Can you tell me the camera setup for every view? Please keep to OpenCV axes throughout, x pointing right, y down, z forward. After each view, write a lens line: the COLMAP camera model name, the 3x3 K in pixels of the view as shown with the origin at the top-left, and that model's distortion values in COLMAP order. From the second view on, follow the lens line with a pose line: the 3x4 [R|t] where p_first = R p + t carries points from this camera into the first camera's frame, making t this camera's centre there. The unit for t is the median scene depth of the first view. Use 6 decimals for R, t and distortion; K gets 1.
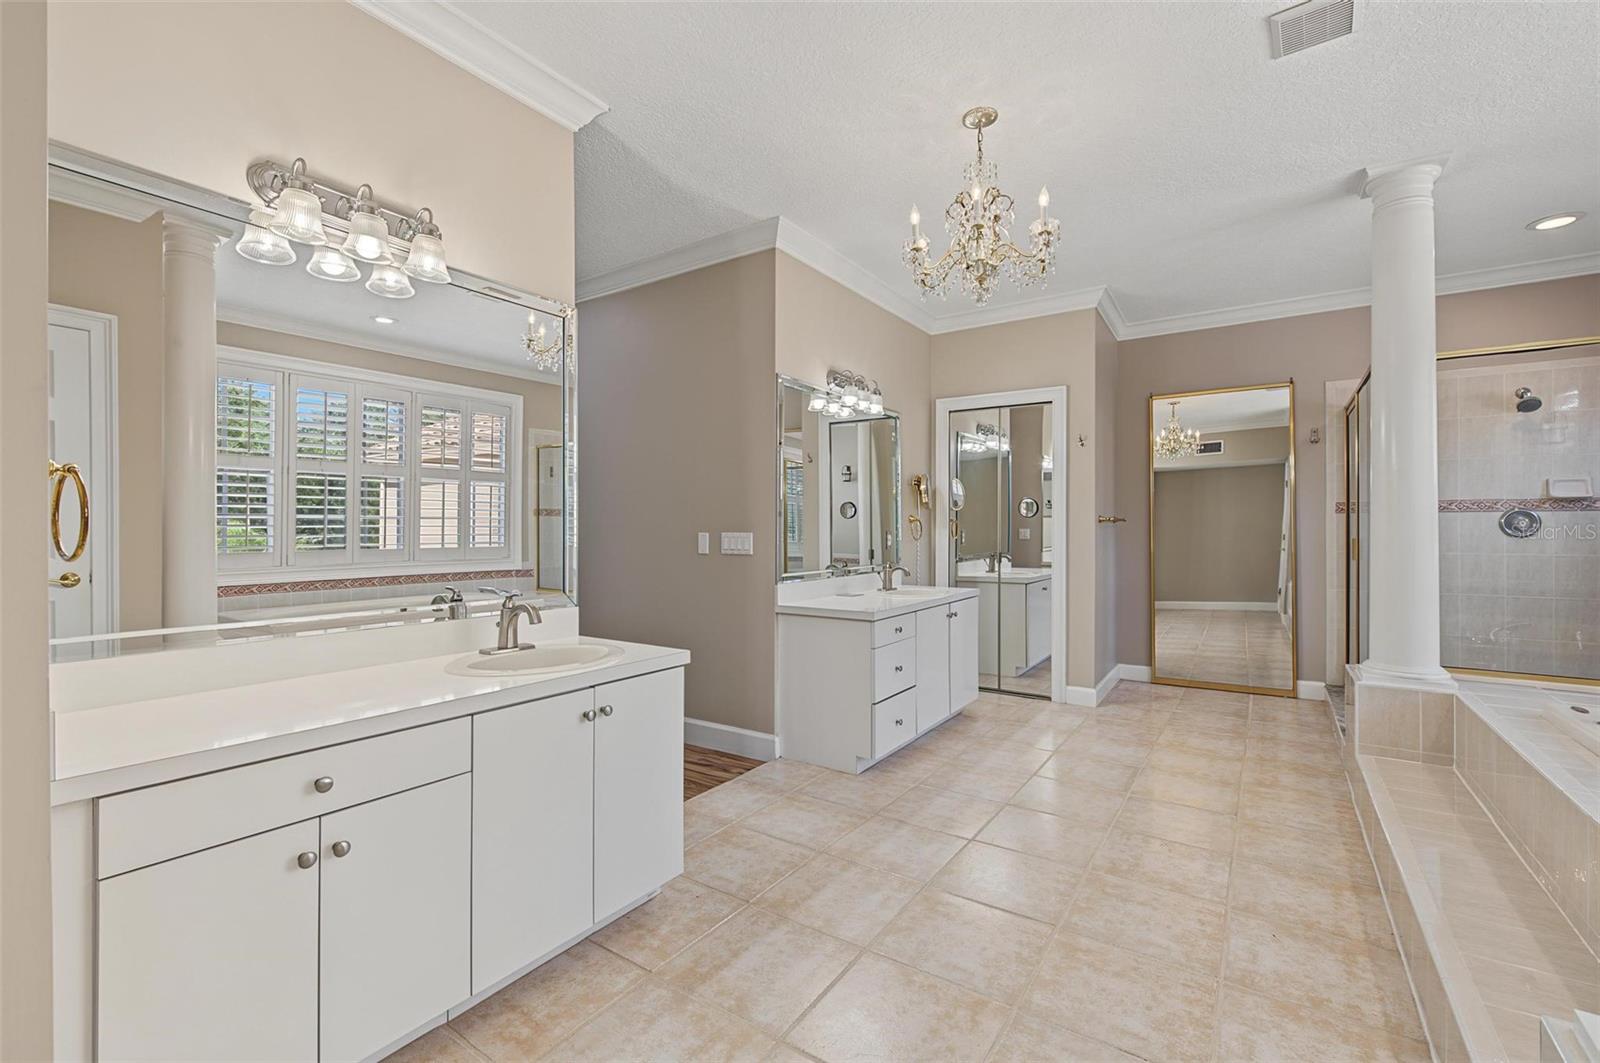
lens RADIAL K [[697.6, 0, 801.5], [0, 697.6, 525.0], [0, 0, 1]] dist [0.000687, 0.000205]
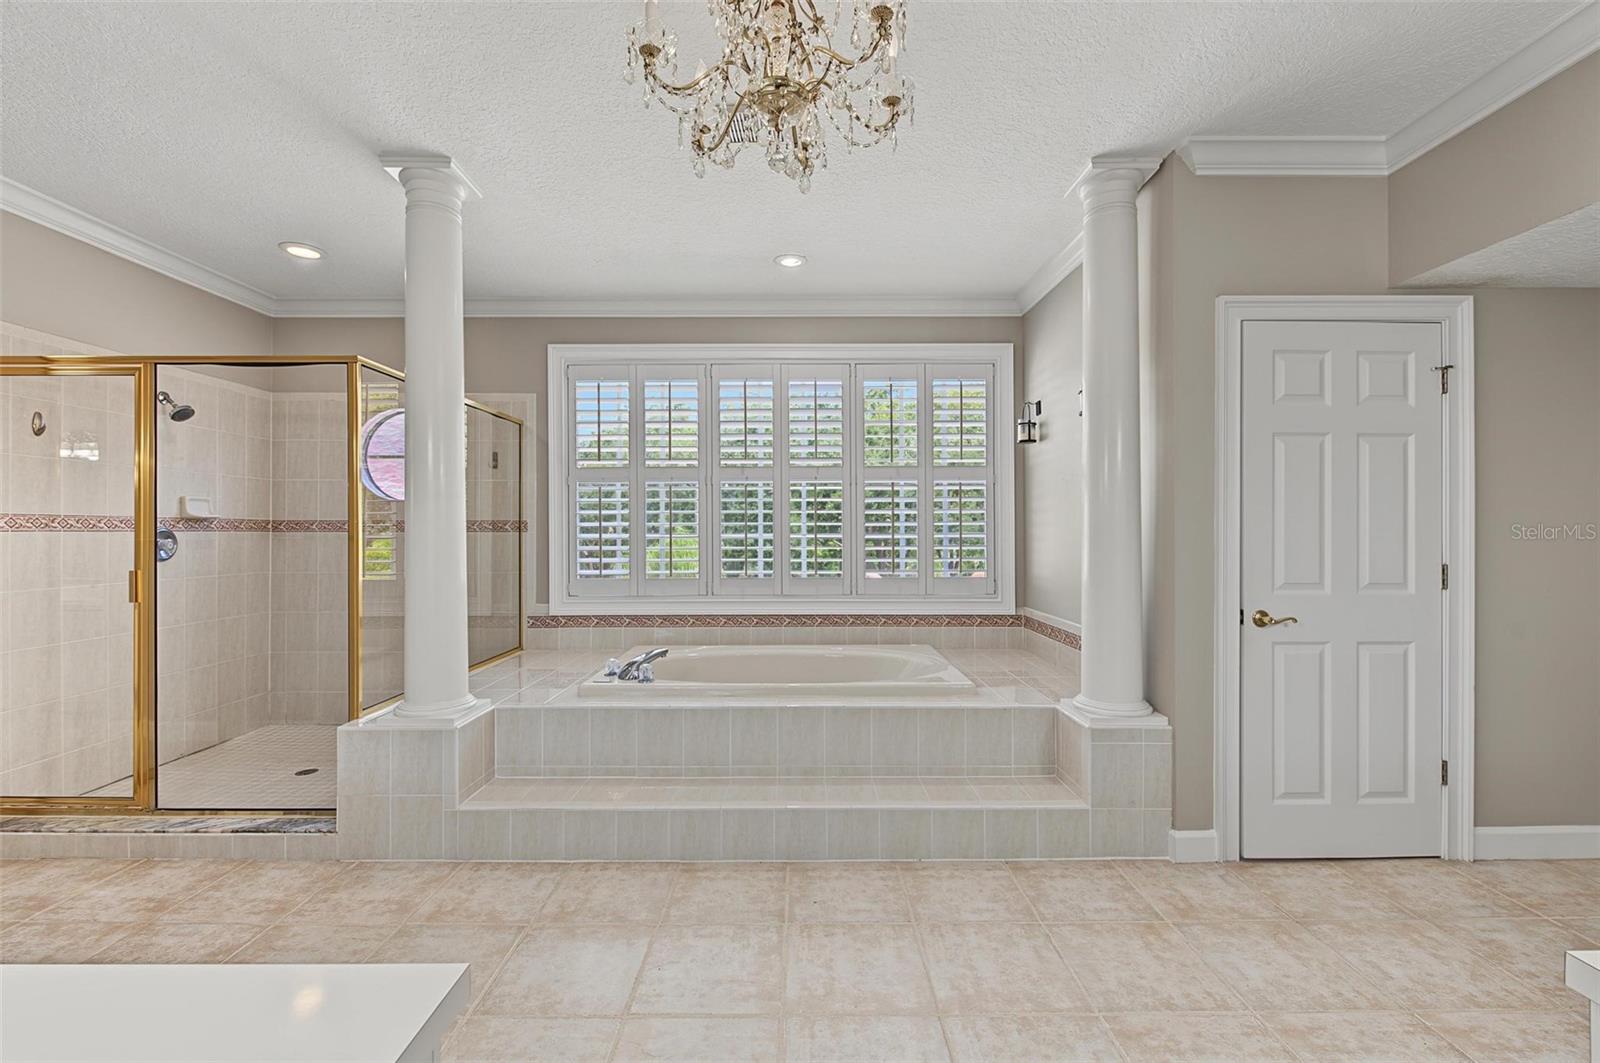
lens RADIAL K [[670.9, 0, 802.6], [0, 670.9, 527.1], [0, 0, 1]] dist [-0.000639, -0.001862]
pose [[-0.560086, 0.004504, 0.828423, -0.160793], [0.001041, 0.999988, -0.004733, -0.025946], [-0.828434, -0.001788, -0.560084, 1.059756]]
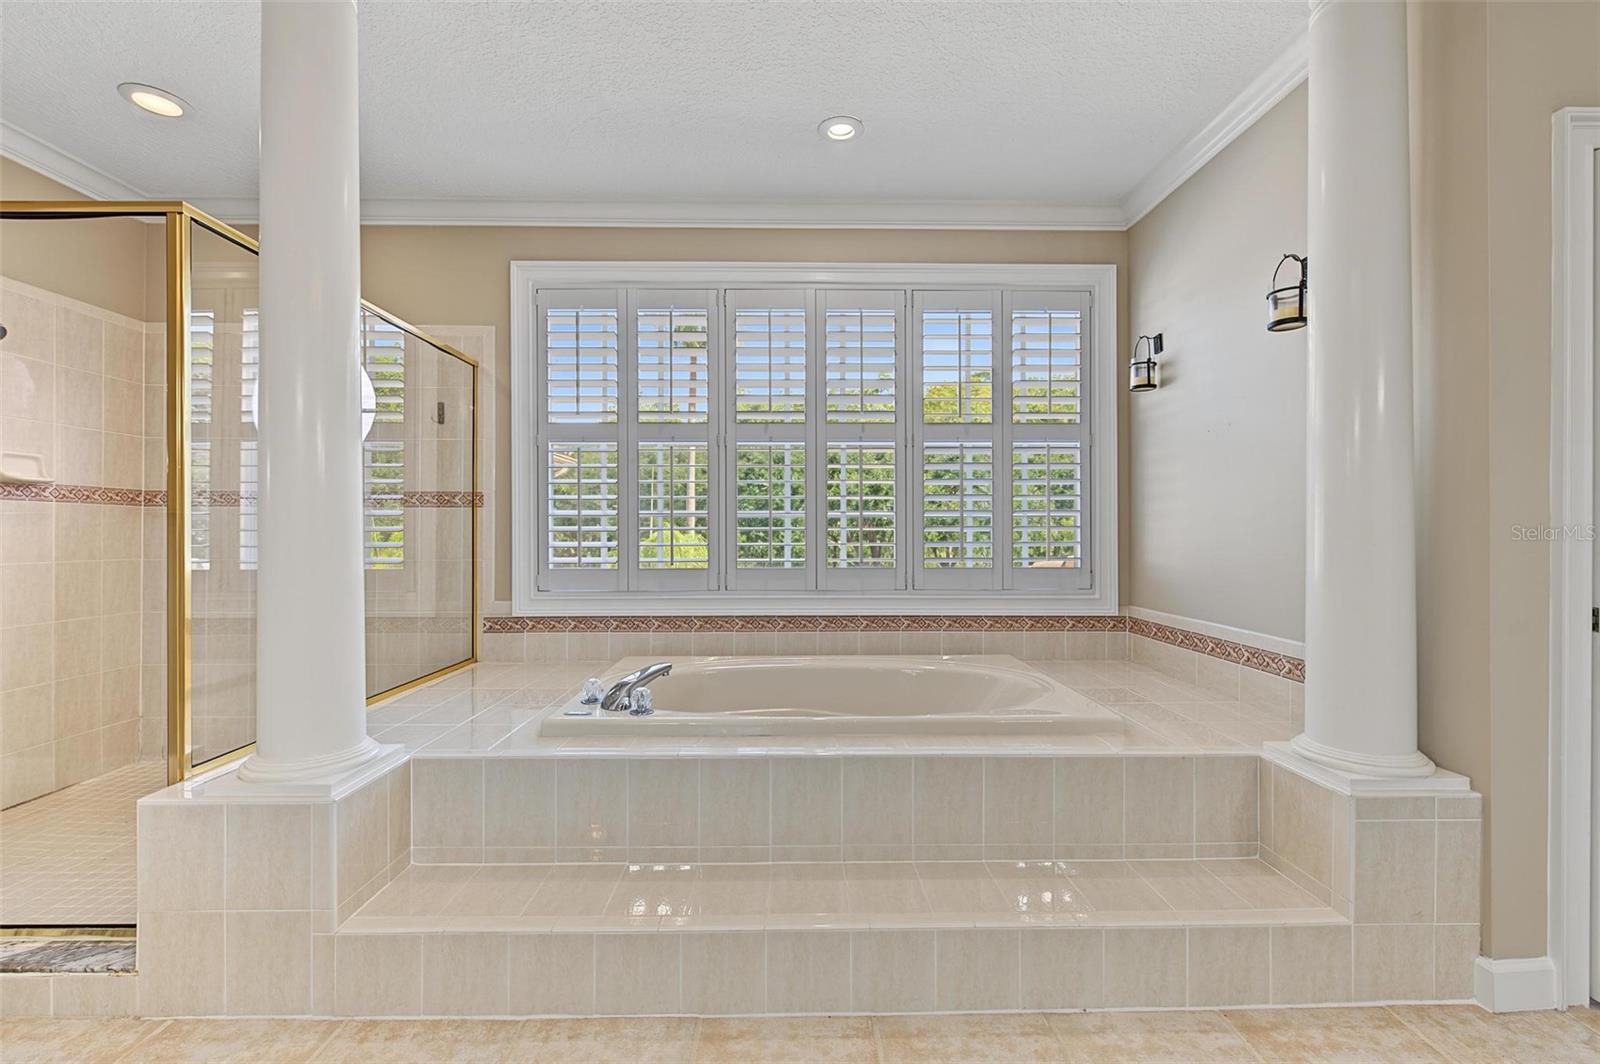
lens RADIAL K [[670.9, 0, 800.3], [0, 670.9, 526.9], [0, 0, 1]] dist [-0.000639, -0.001862]
pose [[-0.570770, 0.004102, 0.821100, 0.143047], [-0.000773, 0.999984, -0.005534, 0.012463], [-0.821109, -0.003794, -0.570758, 0.951055]]
